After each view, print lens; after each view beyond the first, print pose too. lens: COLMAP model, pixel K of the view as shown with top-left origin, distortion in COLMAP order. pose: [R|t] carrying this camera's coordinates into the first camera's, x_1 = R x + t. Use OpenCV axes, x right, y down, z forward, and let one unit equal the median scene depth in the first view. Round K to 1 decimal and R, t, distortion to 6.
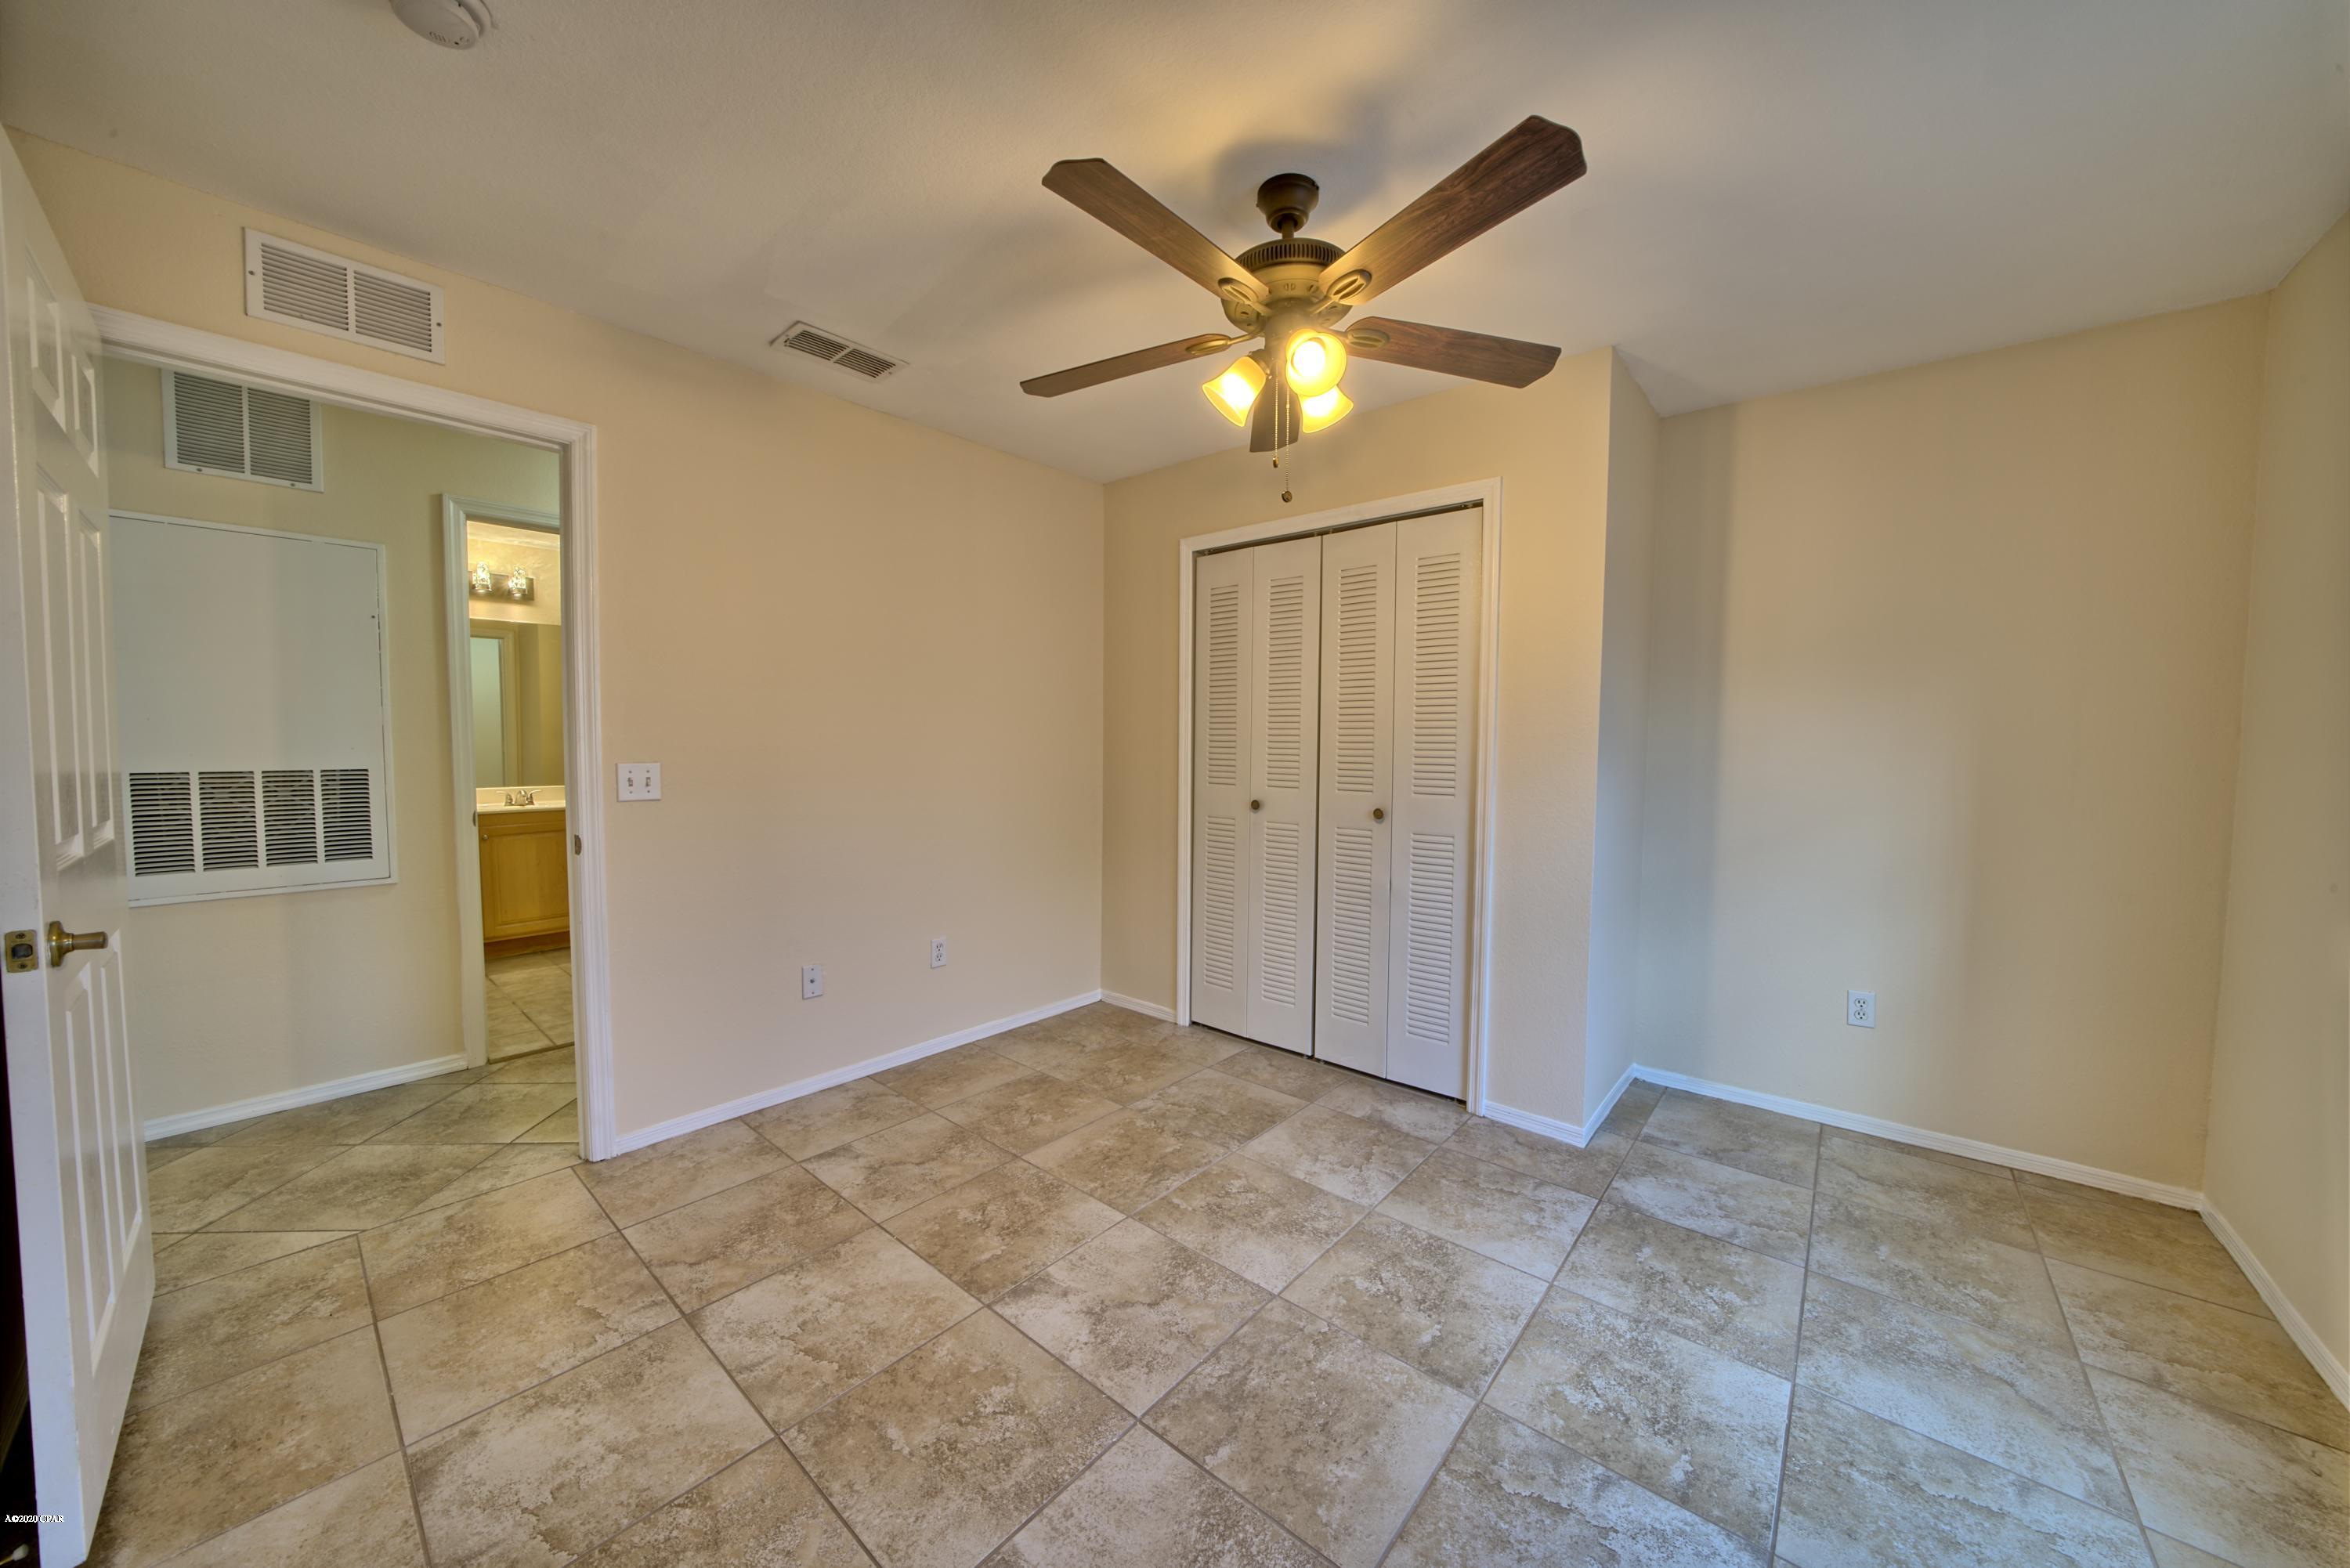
lens RADIAL K [[813.1, 0, 1173.0], [0, 813.1, 784.5], [0, 0, 1]] dist [-0.025420, 0.003148]
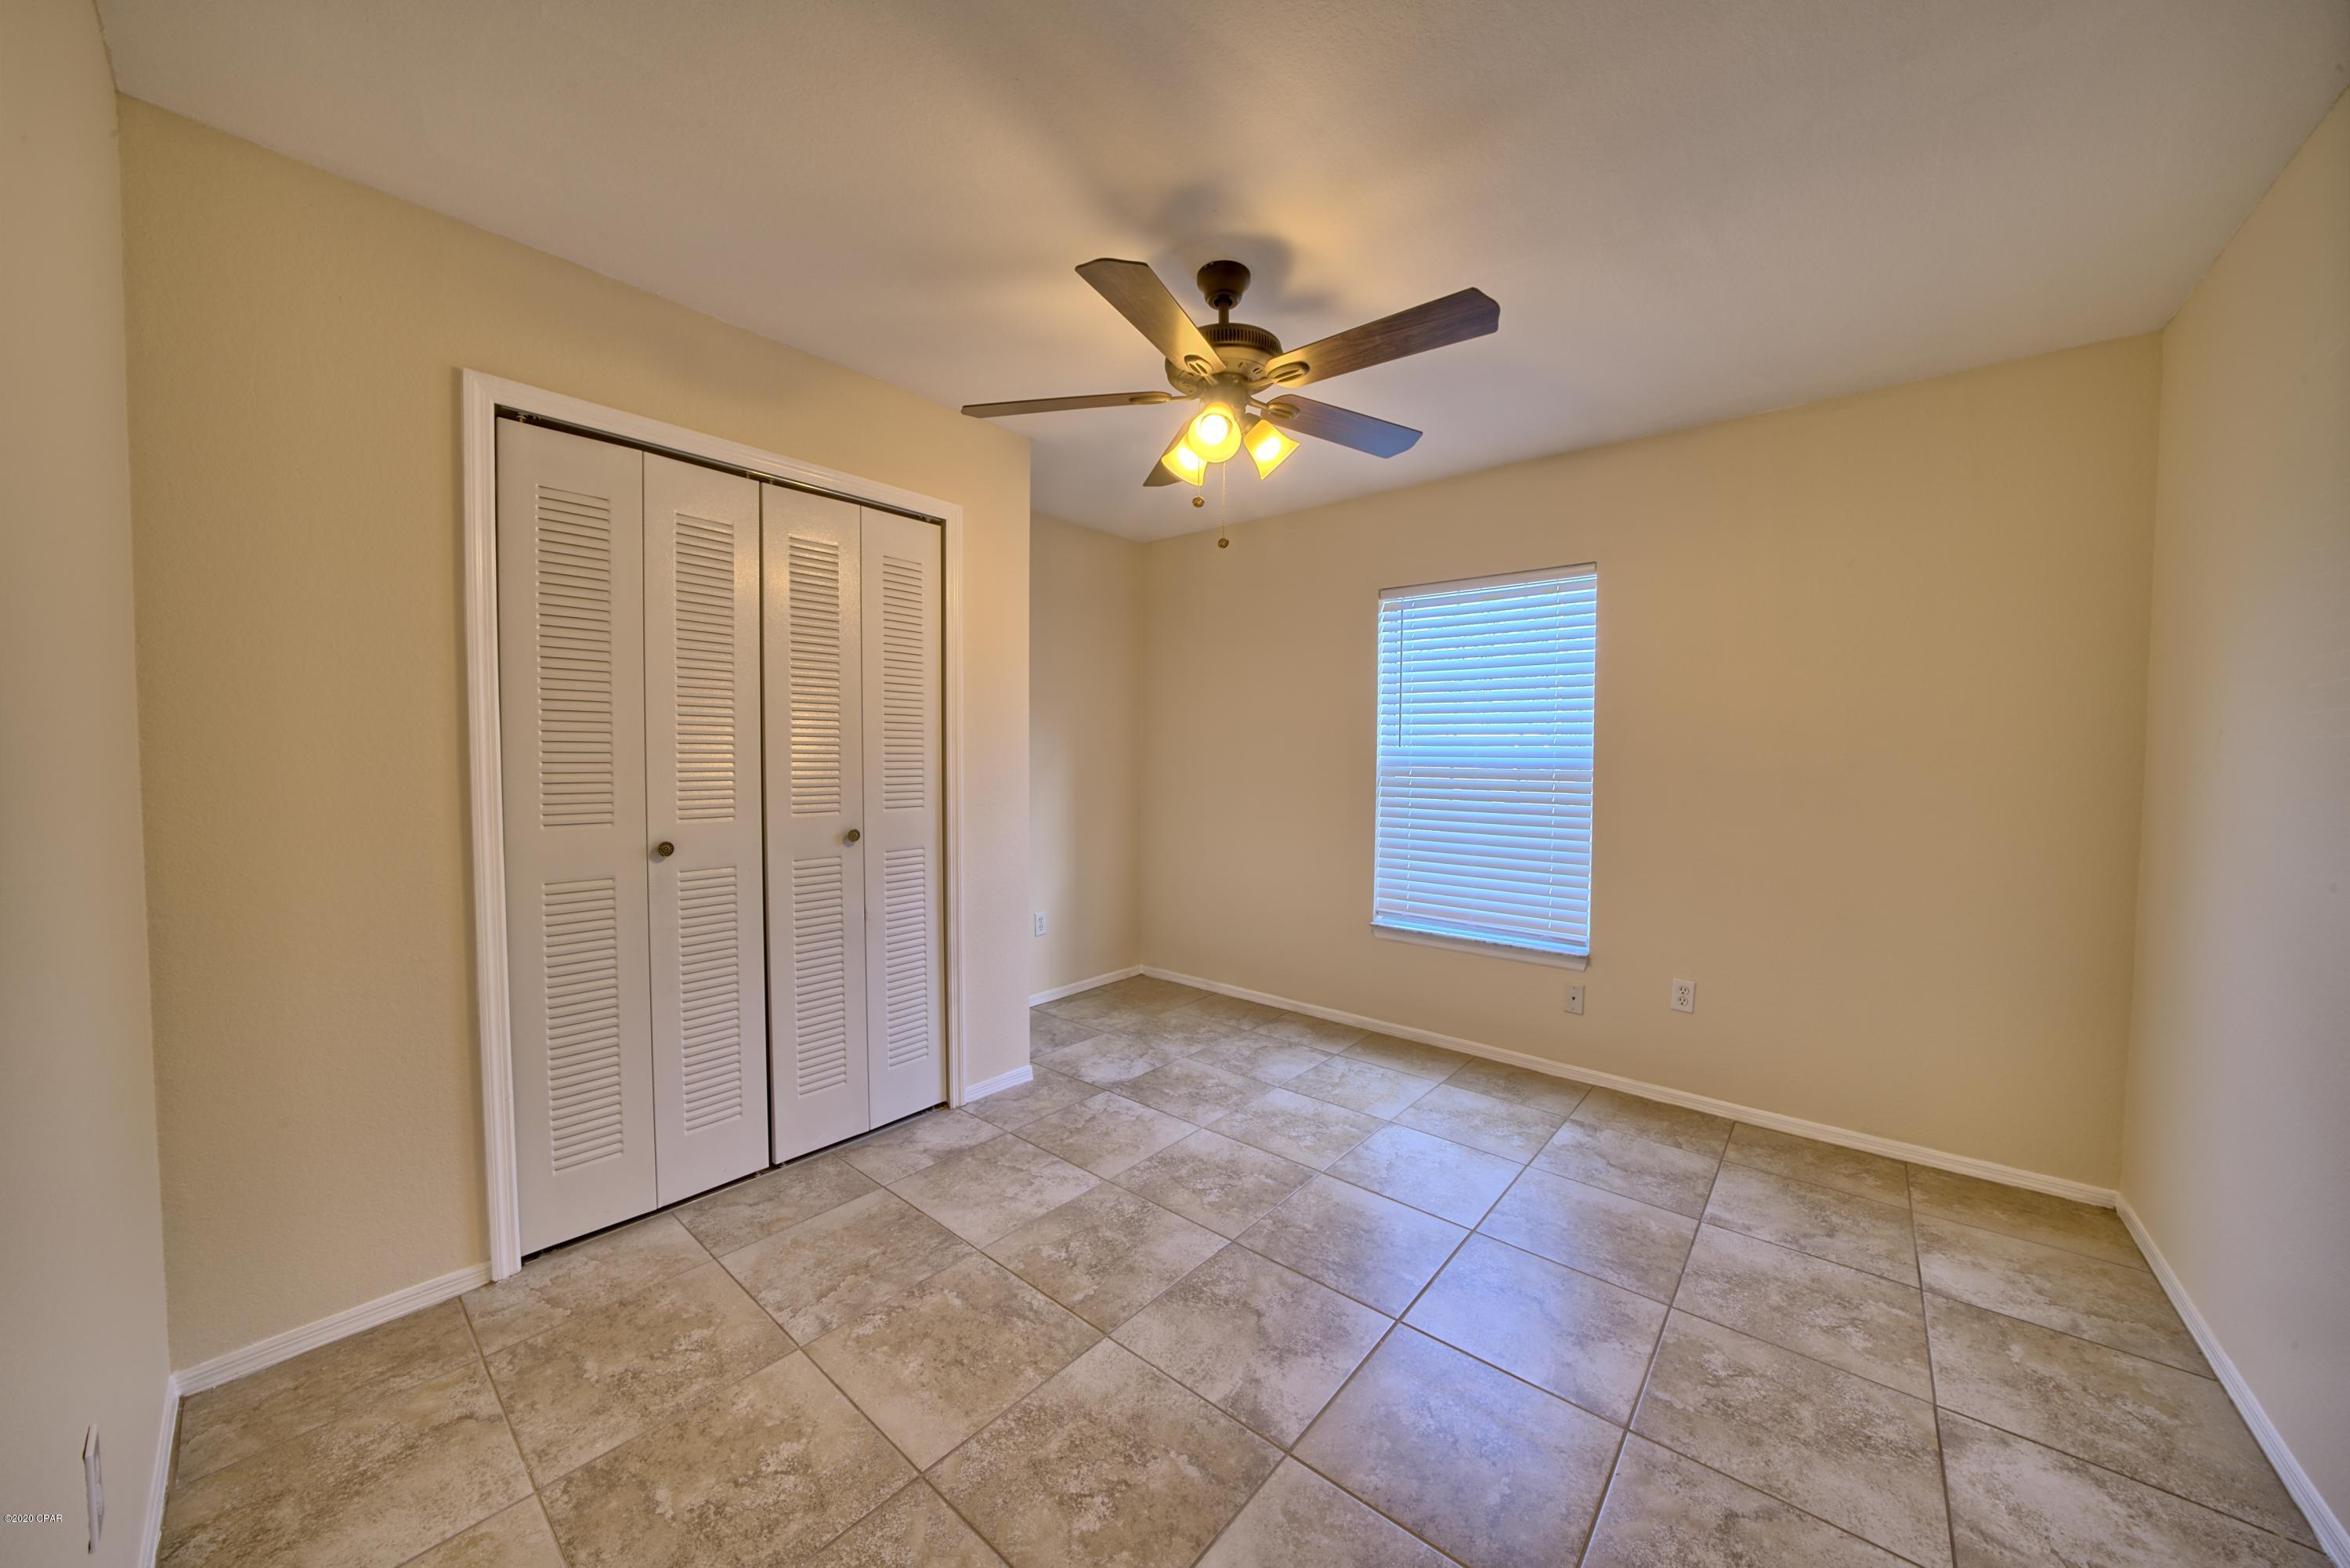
lens RADIAL K [[813.1, 0, 1169.3], [0, 813.1, 776.7], [0, 0, 1]] dist [-0.025420, 0.003148]
pose [[-0.004878, -0.037268, 0.999293, -0.821765], [0.046276, 0.998226, 0.037454, -0.057584], [-0.998917, 0.046426, -0.003145, 0.882757]]
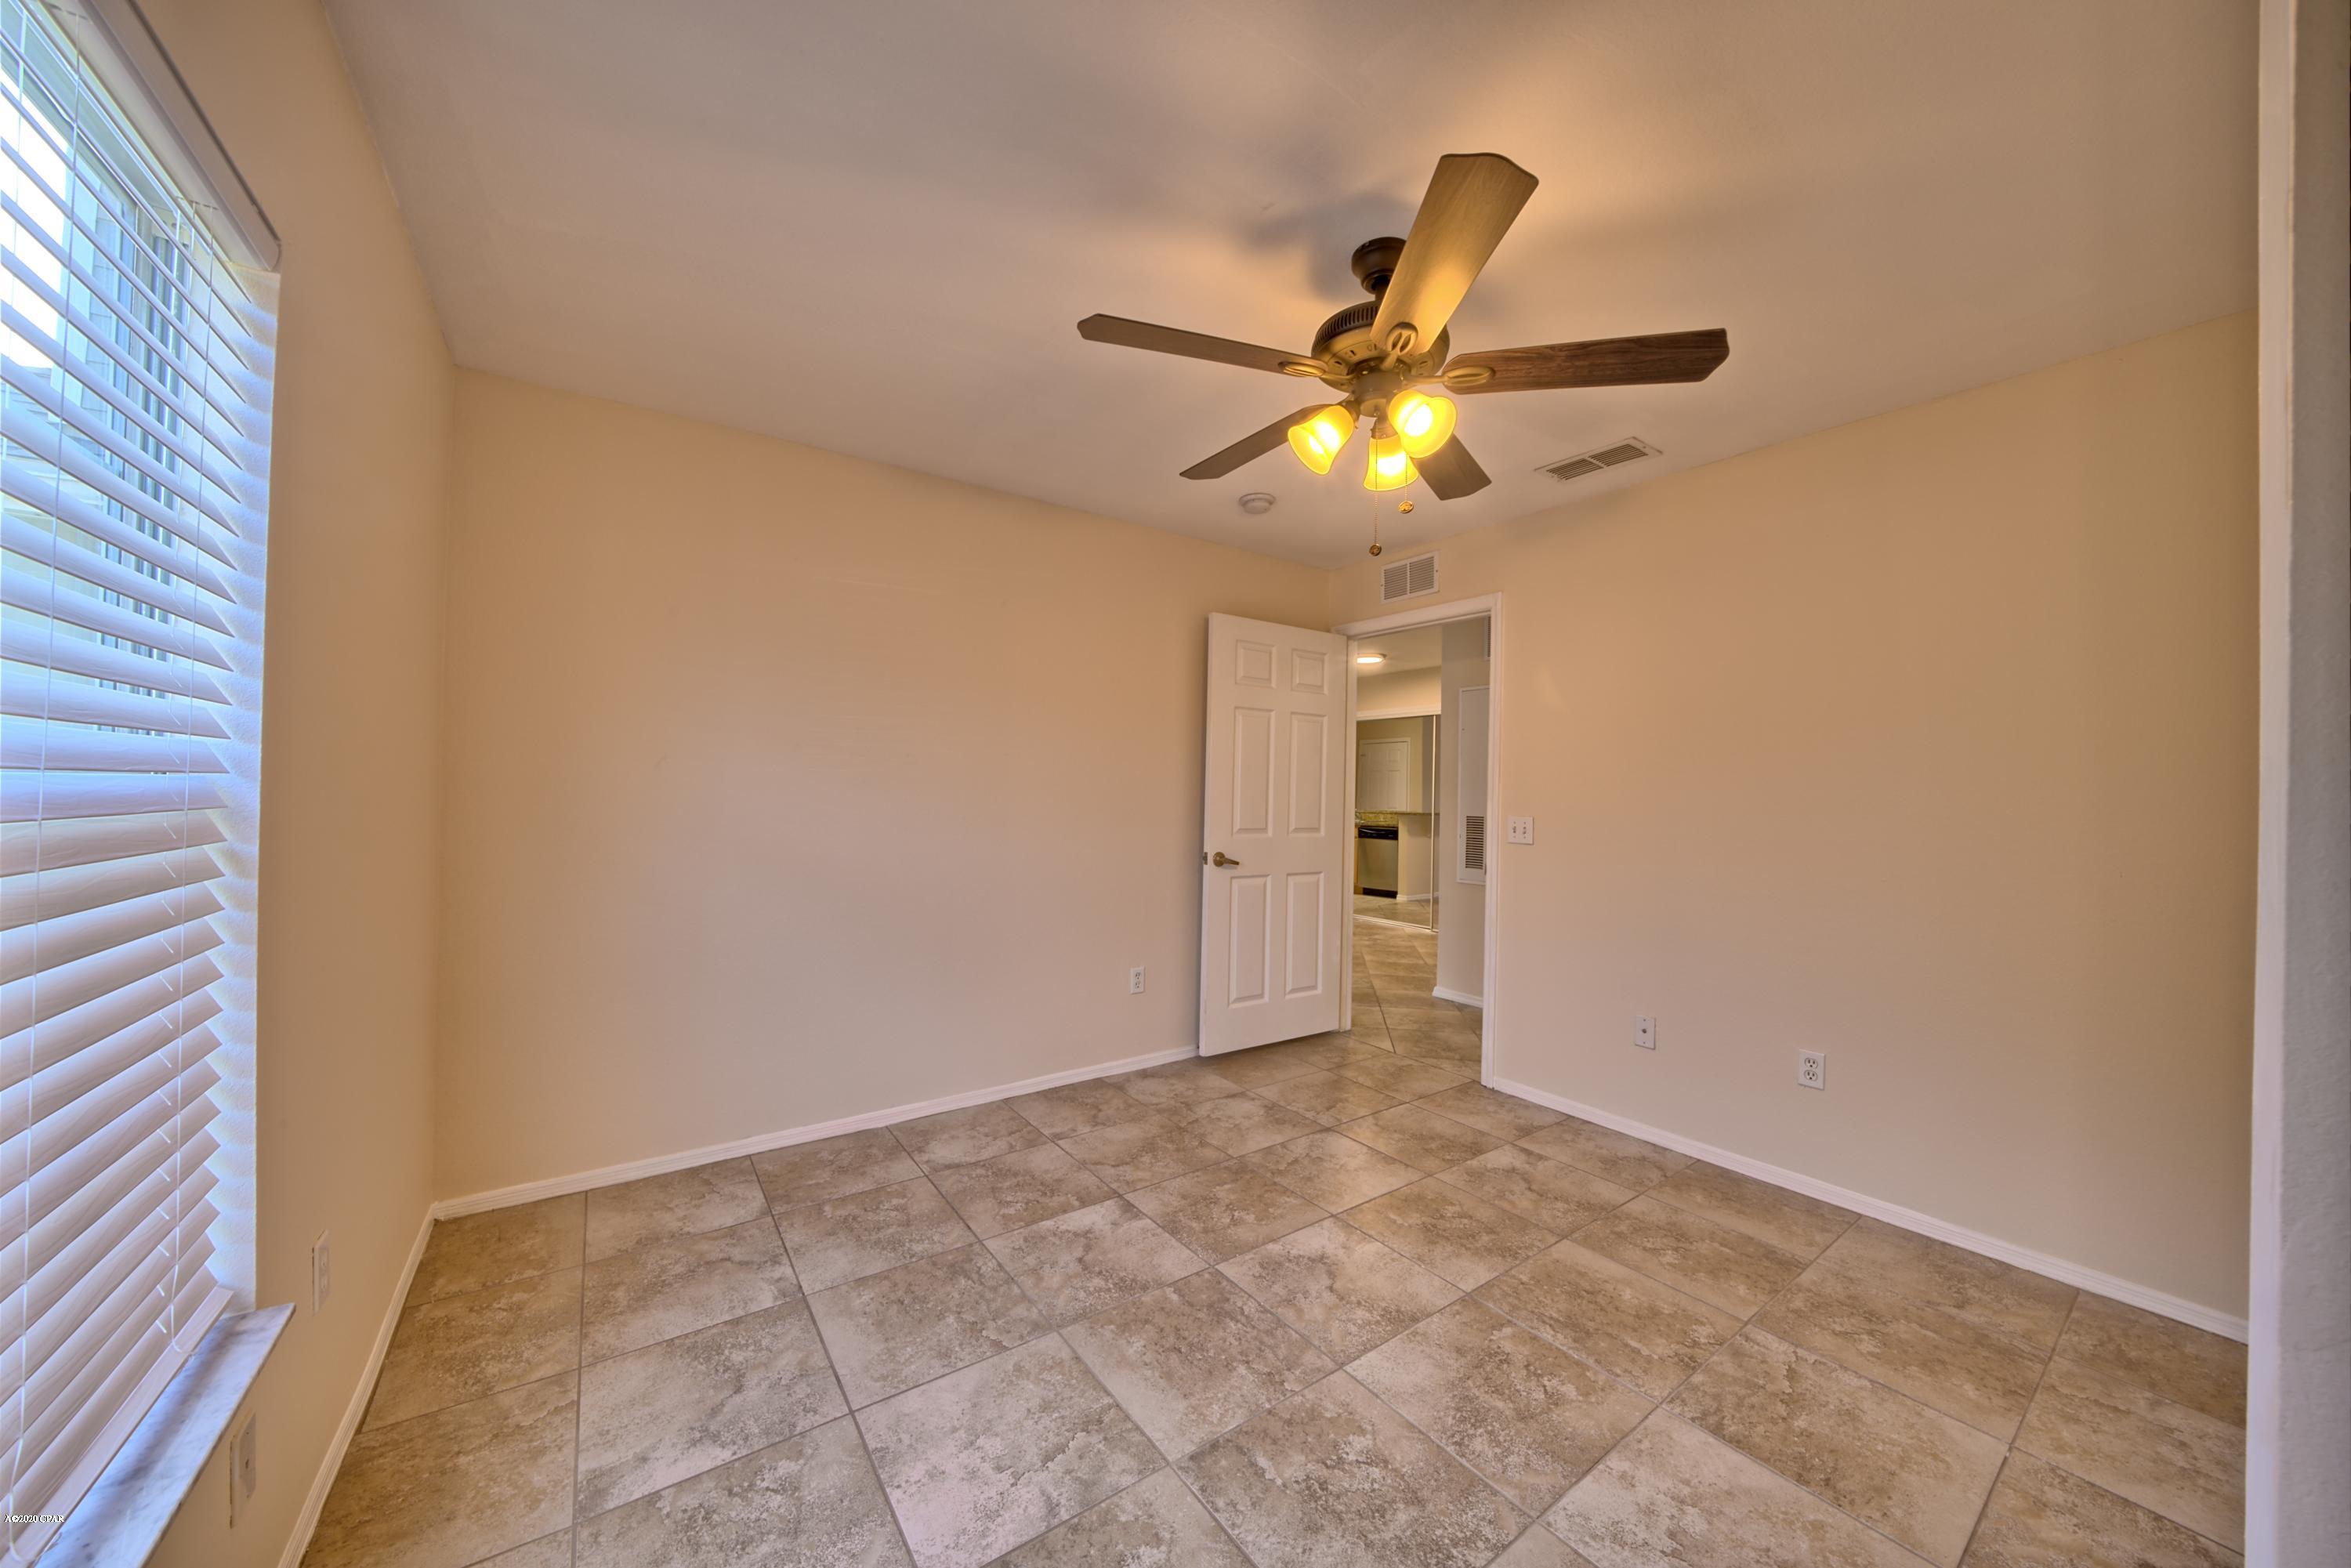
lens RADIAL K [[813.4, 0, 1164.0], [0, 813.4, 776.4], [0, 0, 1]] dist [-0.025420, 0.003148]
pose [[-0.249791, -0.029747, -0.967843, 0.942652], [-0.071379, 0.997374, -0.012233, -0.038051], [0.965665, 0.066028, -0.251259, 0.822218]]
